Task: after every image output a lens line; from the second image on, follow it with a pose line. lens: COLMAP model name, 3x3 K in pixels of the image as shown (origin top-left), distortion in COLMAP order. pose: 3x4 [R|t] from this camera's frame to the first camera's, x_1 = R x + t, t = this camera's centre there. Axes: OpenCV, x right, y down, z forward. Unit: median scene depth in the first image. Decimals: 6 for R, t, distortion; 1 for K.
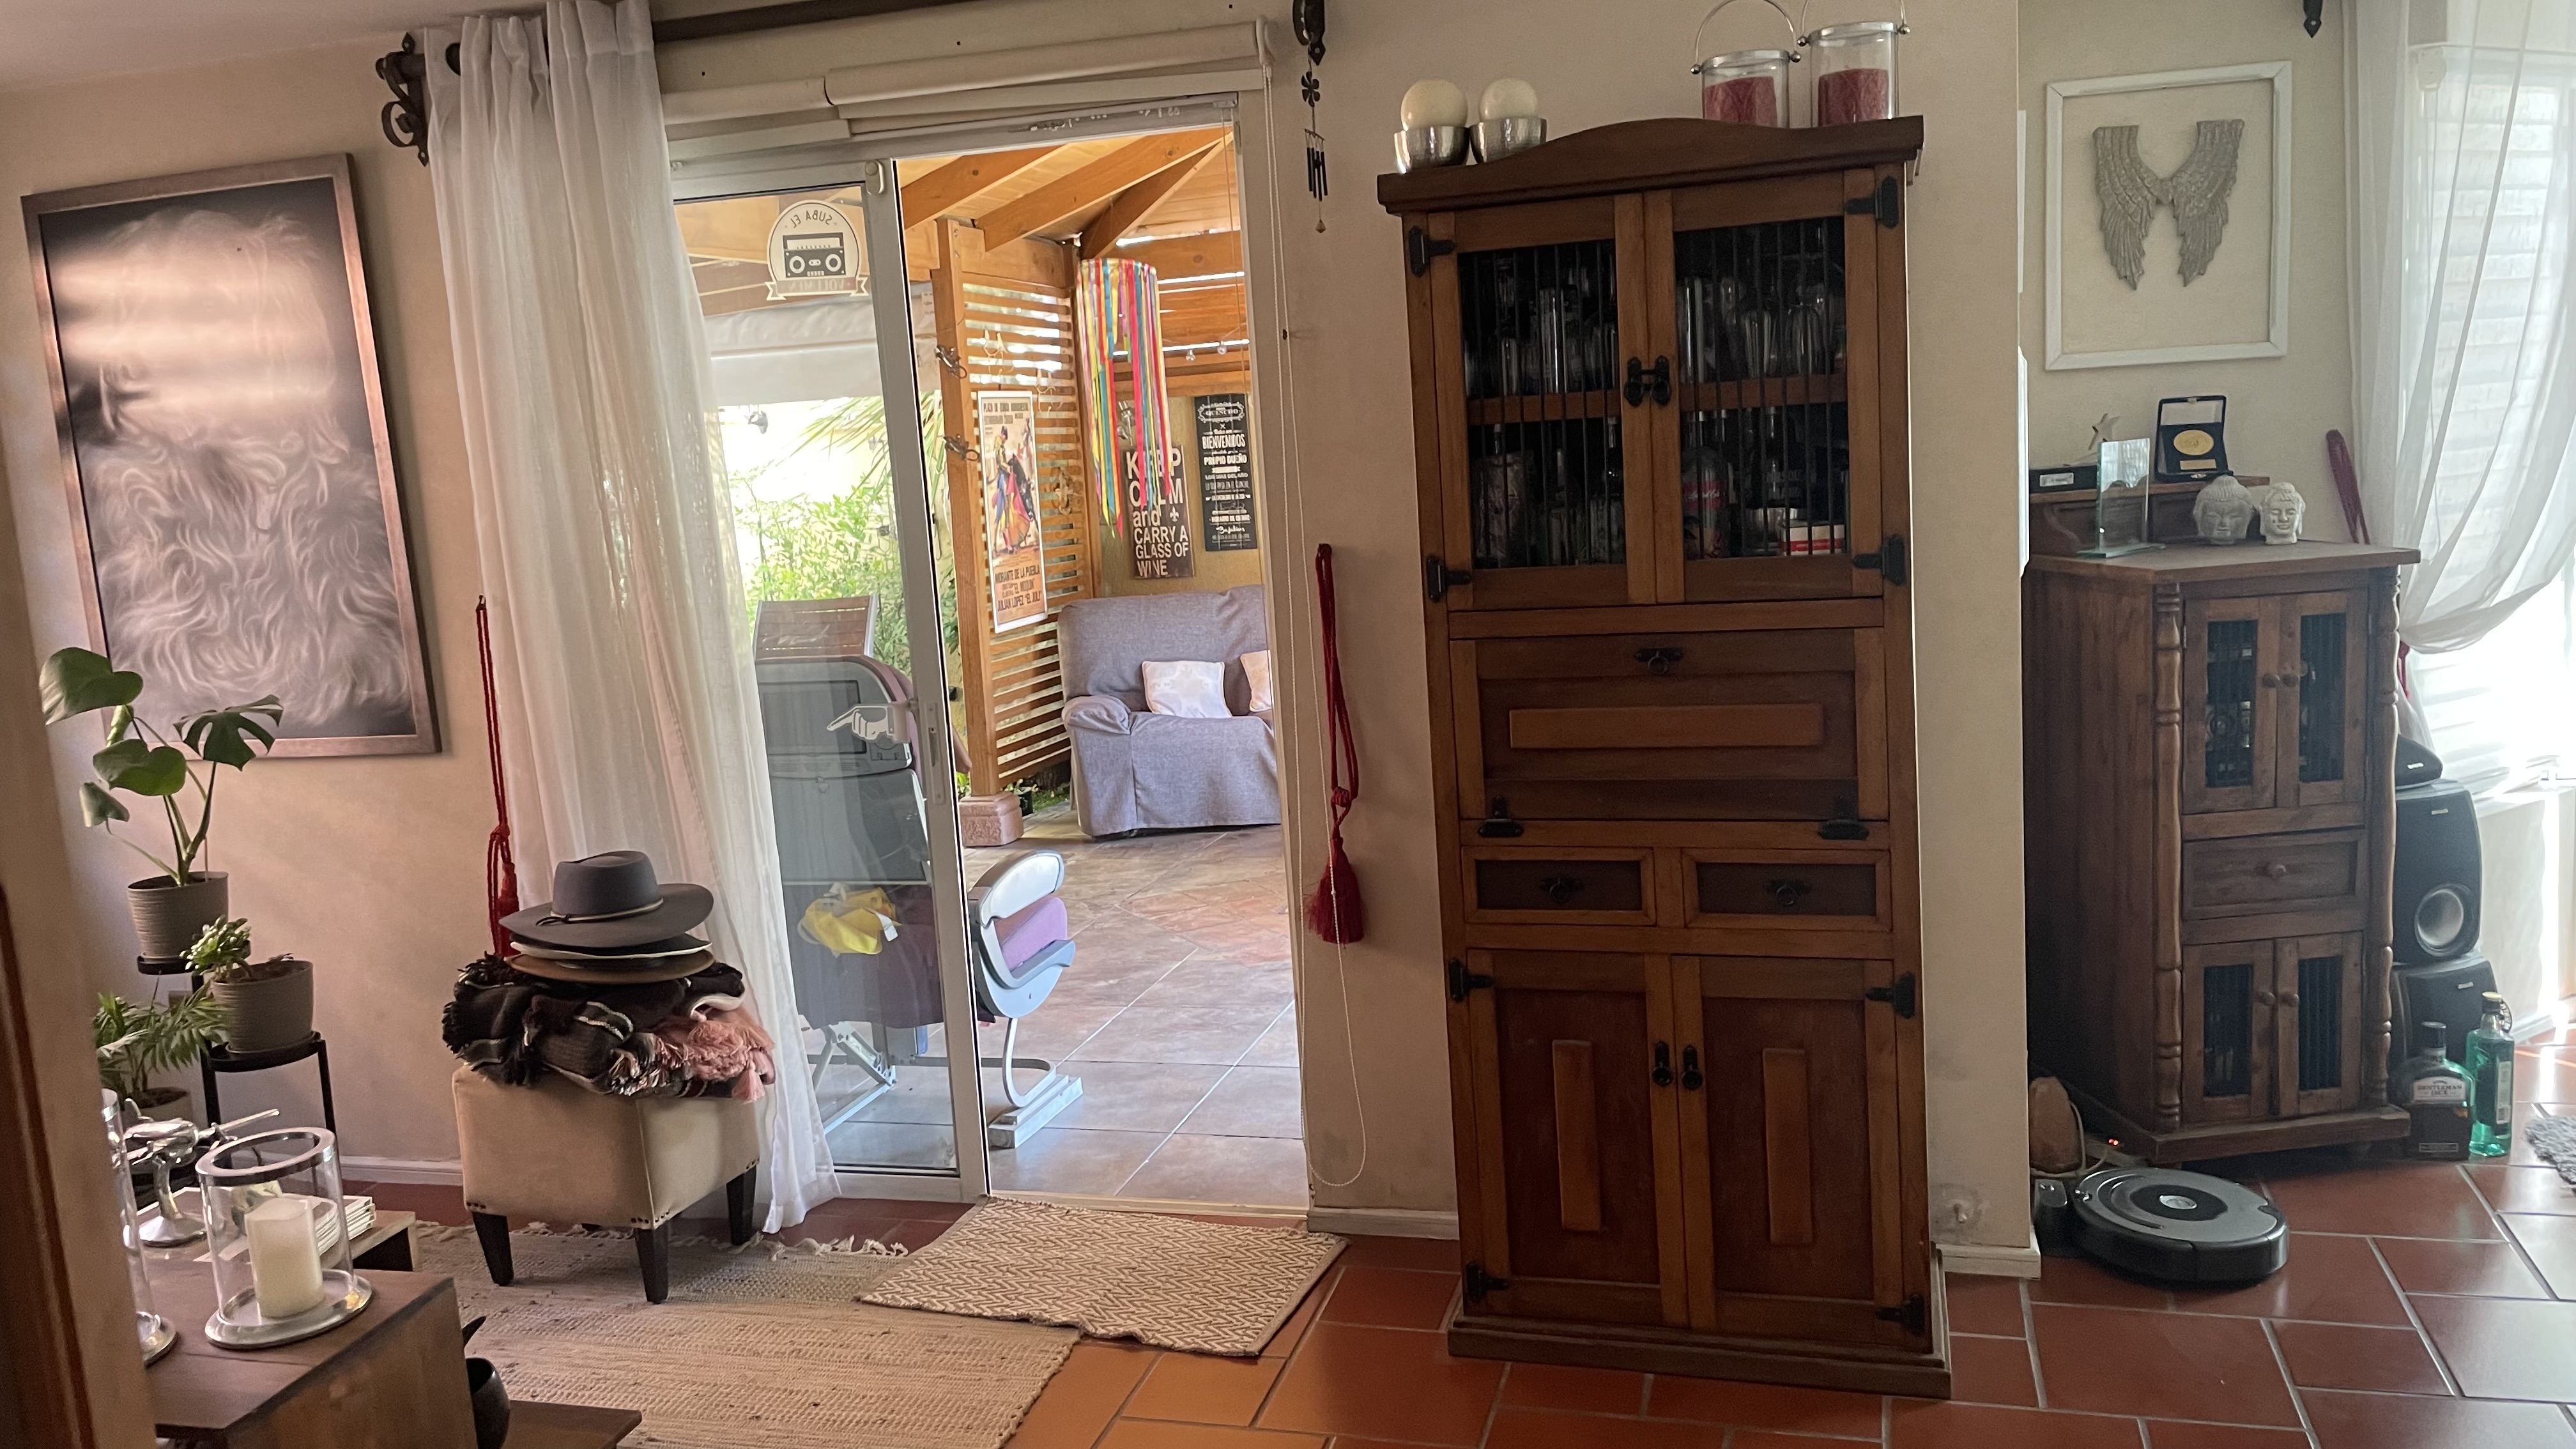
lens RADIAL K [[1946.4, 0, 1273.3], [0, 1946.4, 689.6], [0, 0, 1]] dist [0.094672, -0.120652]
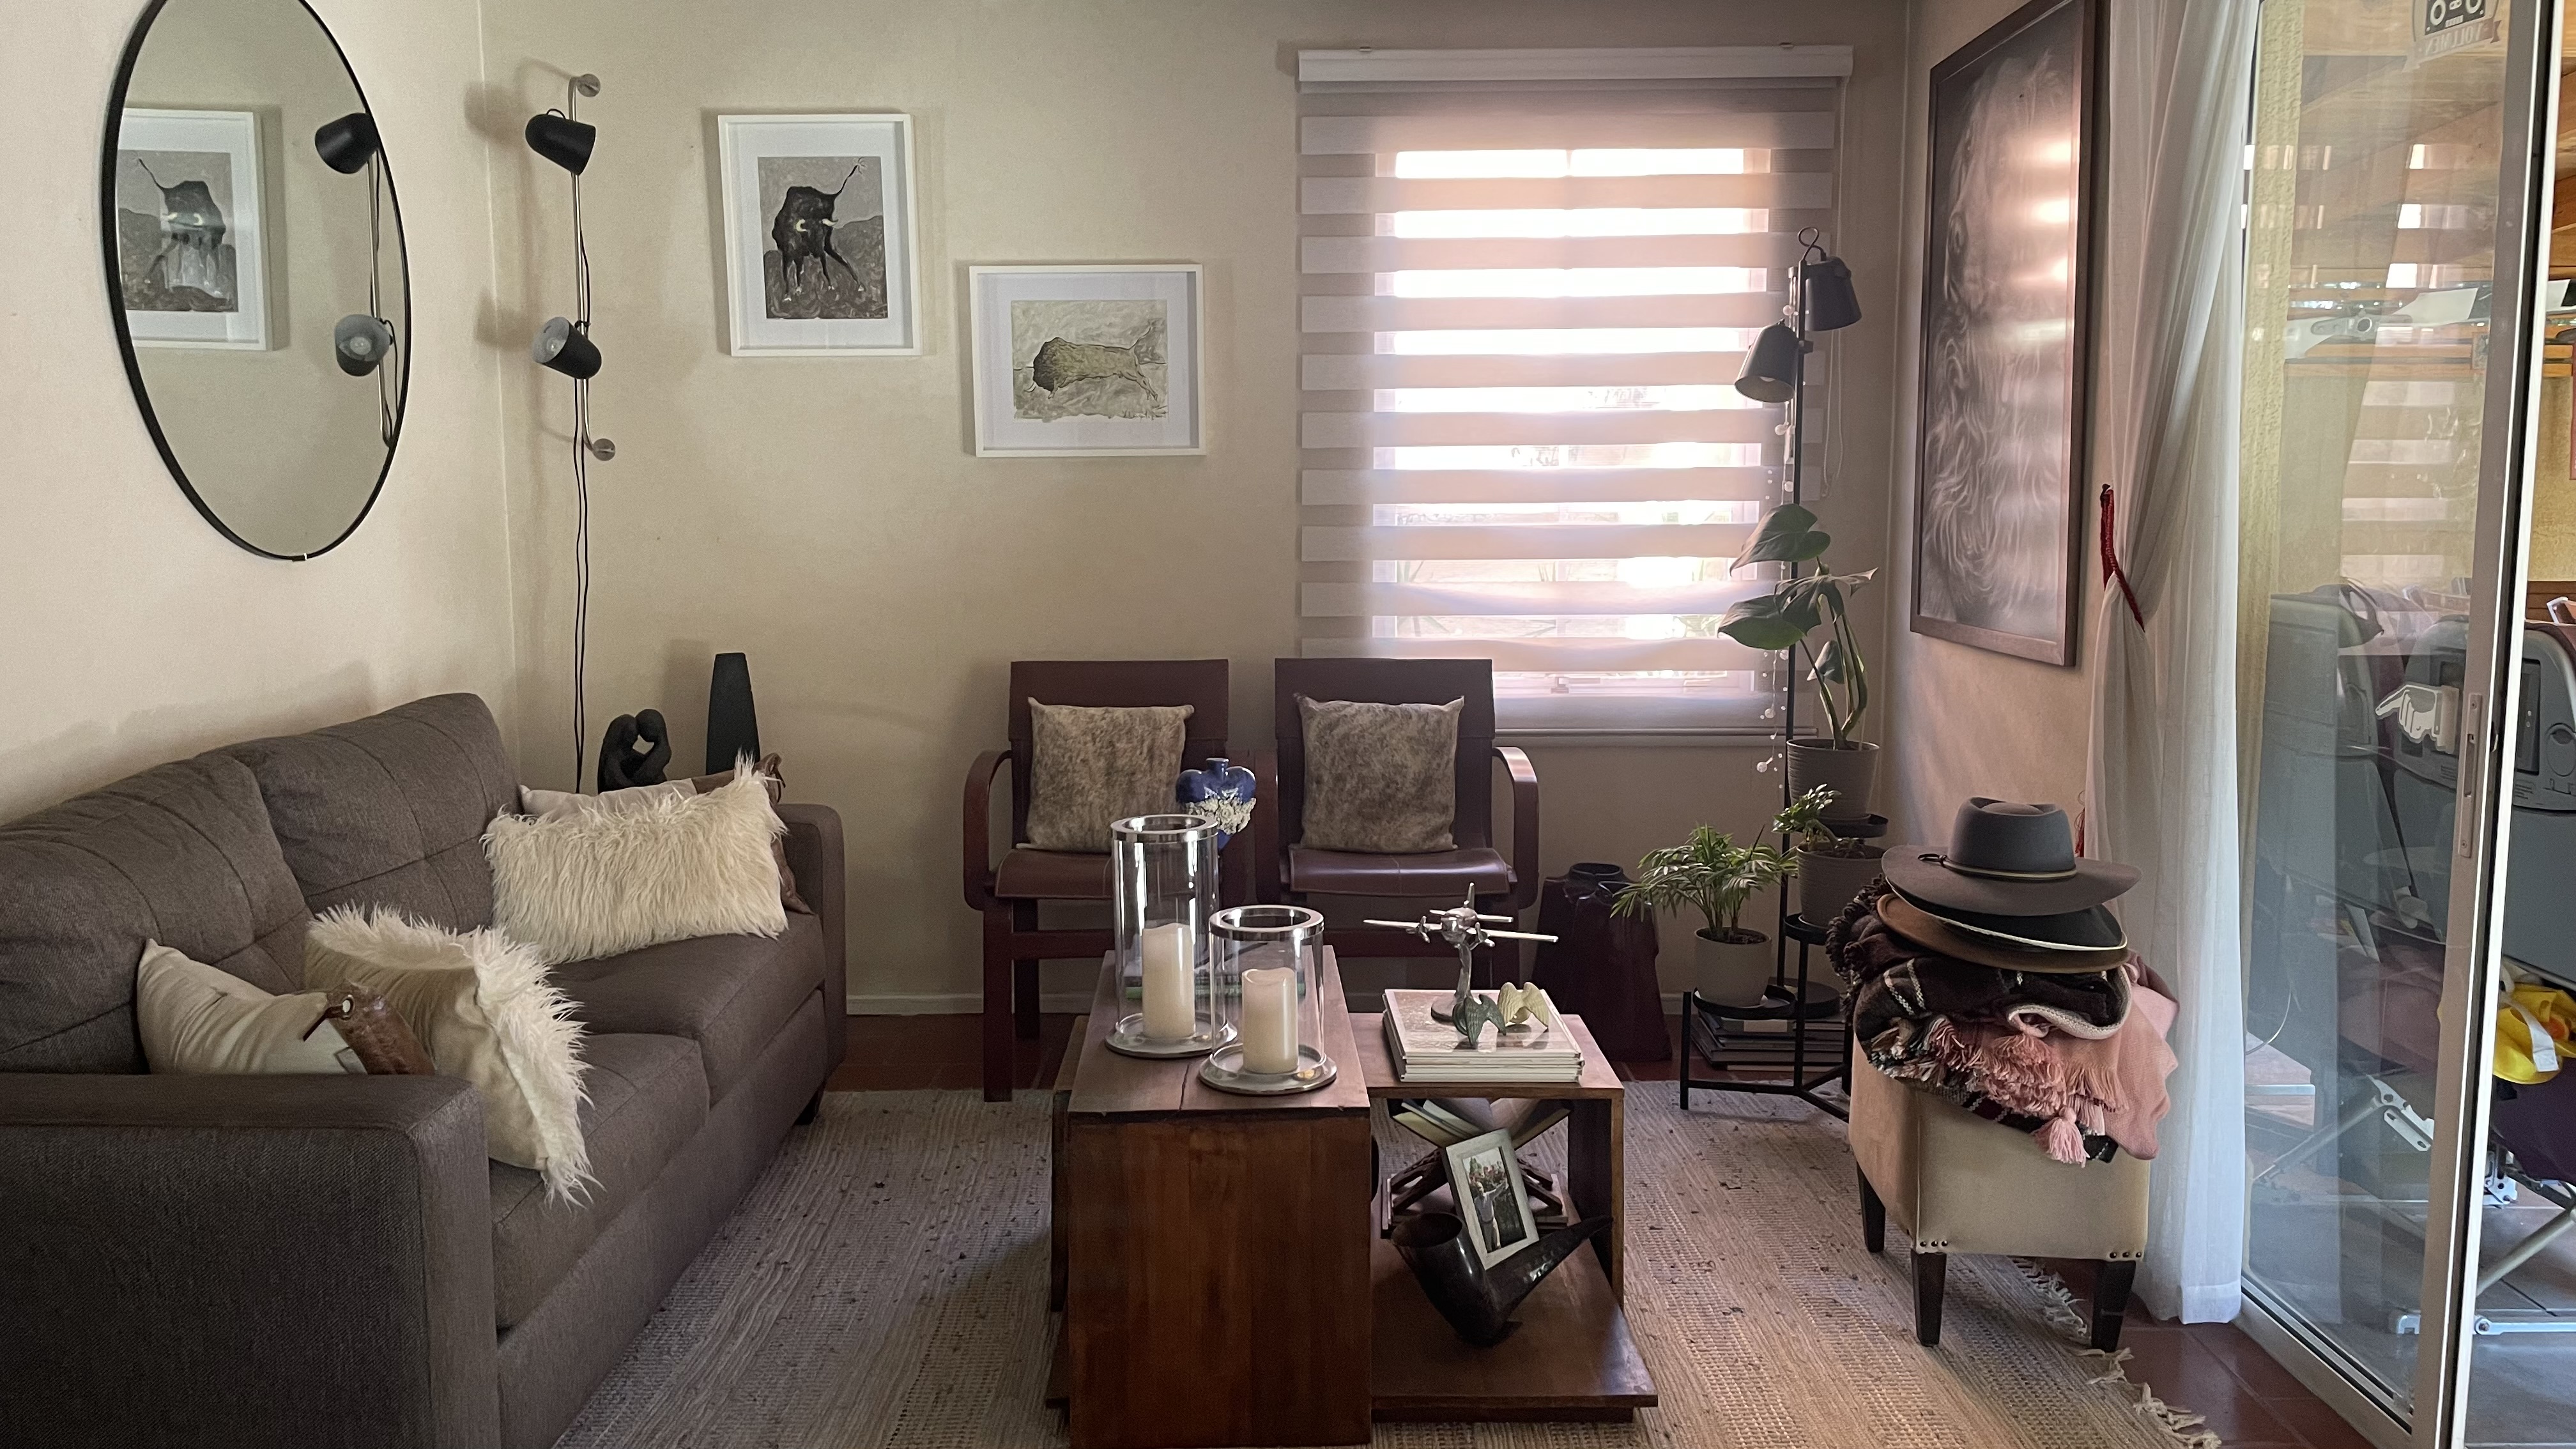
lens RADIAL K [[1946.4, 0, 1298.4], [0, 1946.4, 718.4], [0, 0, 1]] dist [0.094672, -0.120652]
pose [[0.291331, 0.183034, -0.938949, 0.365243], [-0.153409, 0.977761, 0.143001, -0.021948], [0.944241, 0.102382, 0.312931, 0.517658]]
